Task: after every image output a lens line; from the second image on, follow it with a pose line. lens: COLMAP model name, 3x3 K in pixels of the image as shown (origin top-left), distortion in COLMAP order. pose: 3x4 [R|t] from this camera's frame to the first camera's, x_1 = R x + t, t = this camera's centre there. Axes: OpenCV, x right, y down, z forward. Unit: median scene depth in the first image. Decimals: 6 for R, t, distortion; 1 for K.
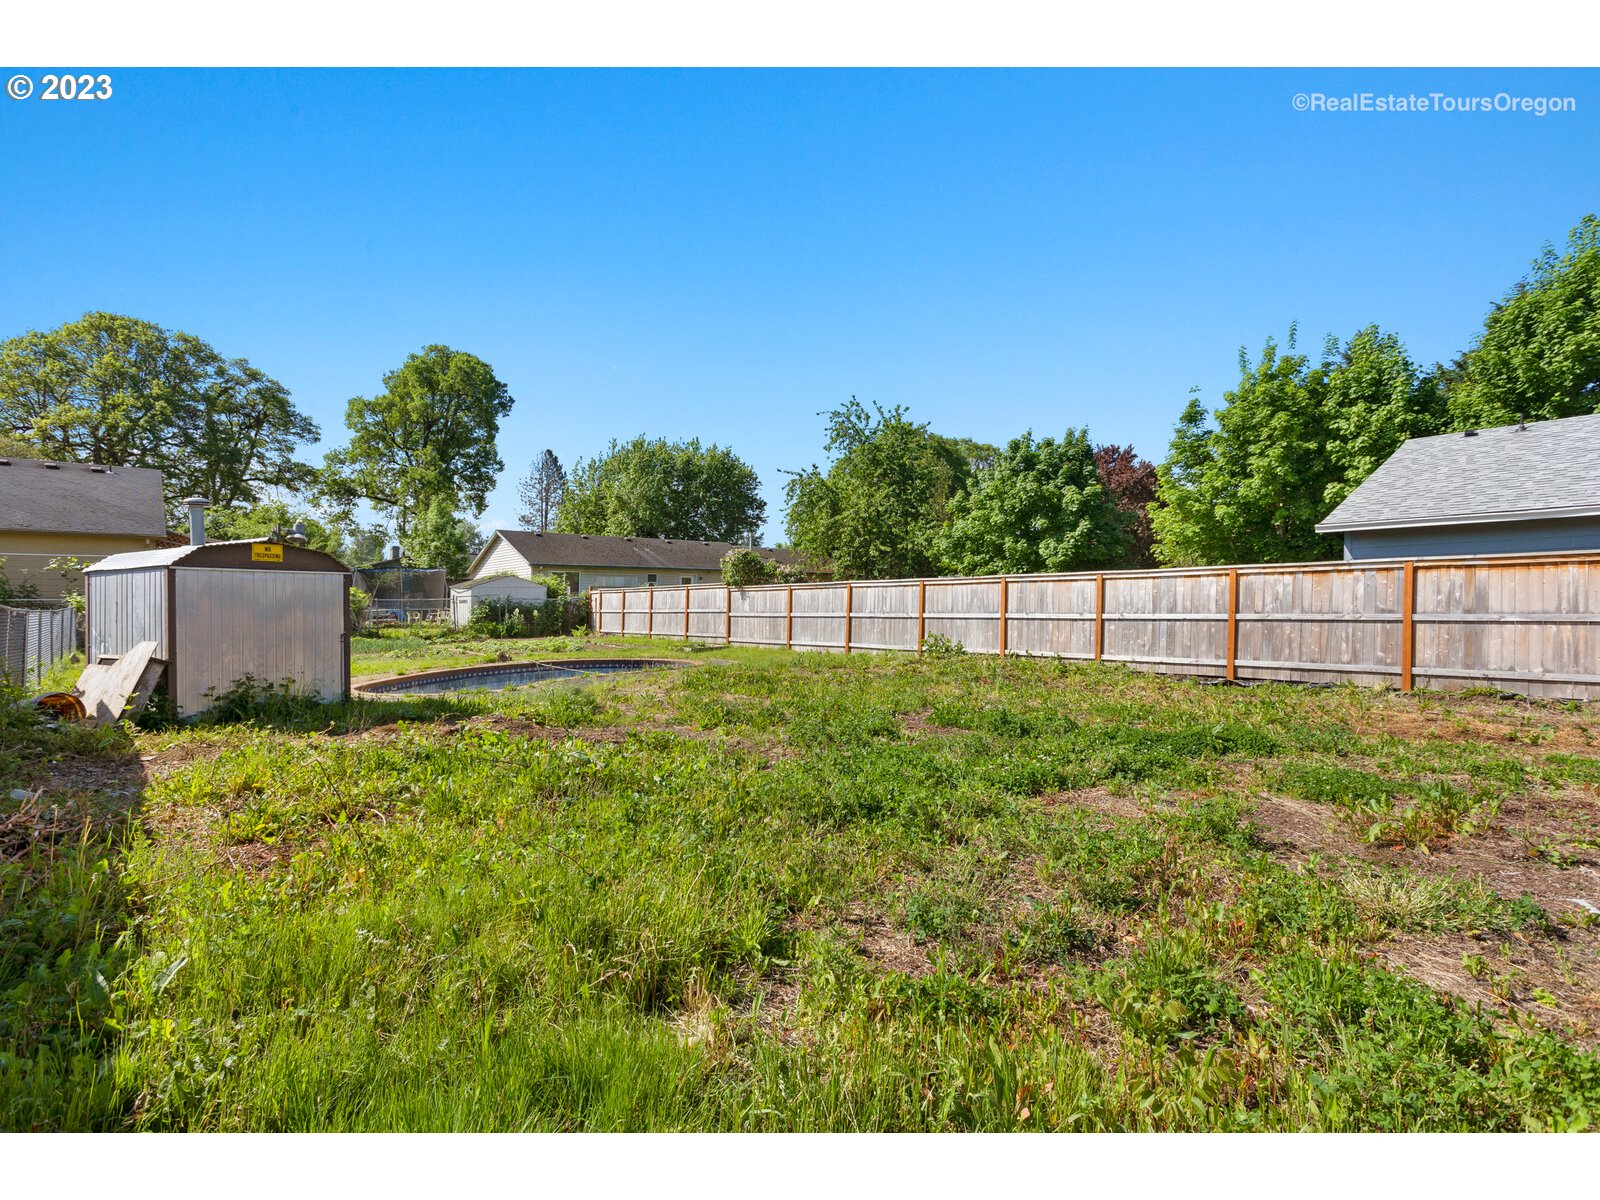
lens RADIAL K [[809.8, 0, 801.0], [0, 809.8, 563.2], [0, 0, 1]] dist [-0.001715, -0.000225]
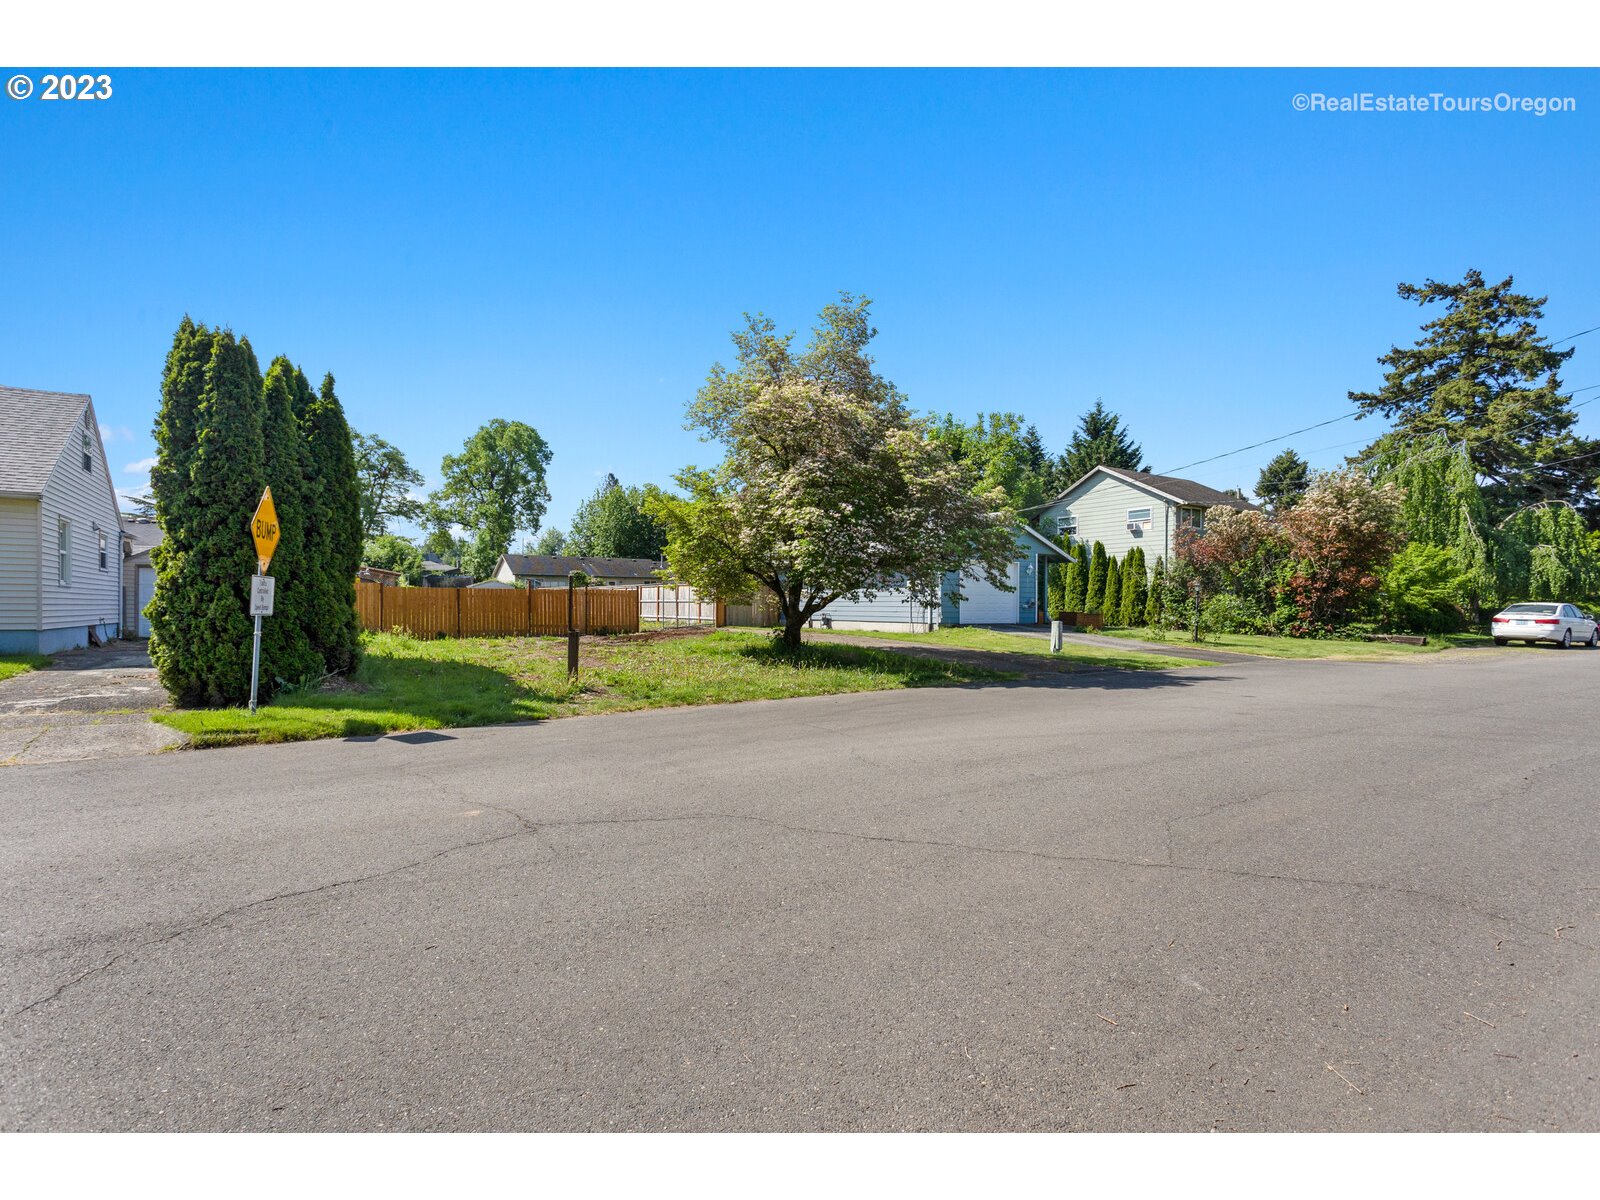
lens RADIAL K [[771.8, 0, 800.0], [0, 771.8, 600.0], [0, 0, 1]] dist [-0.013971, 0.000671]
pose [[0.992305, 0.013417, -0.123090, 0.266529], [-0.006926, 0.998570, 0.053013, -0.020012], [0.123625, -0.051752, 0.990979, -0.326143]]
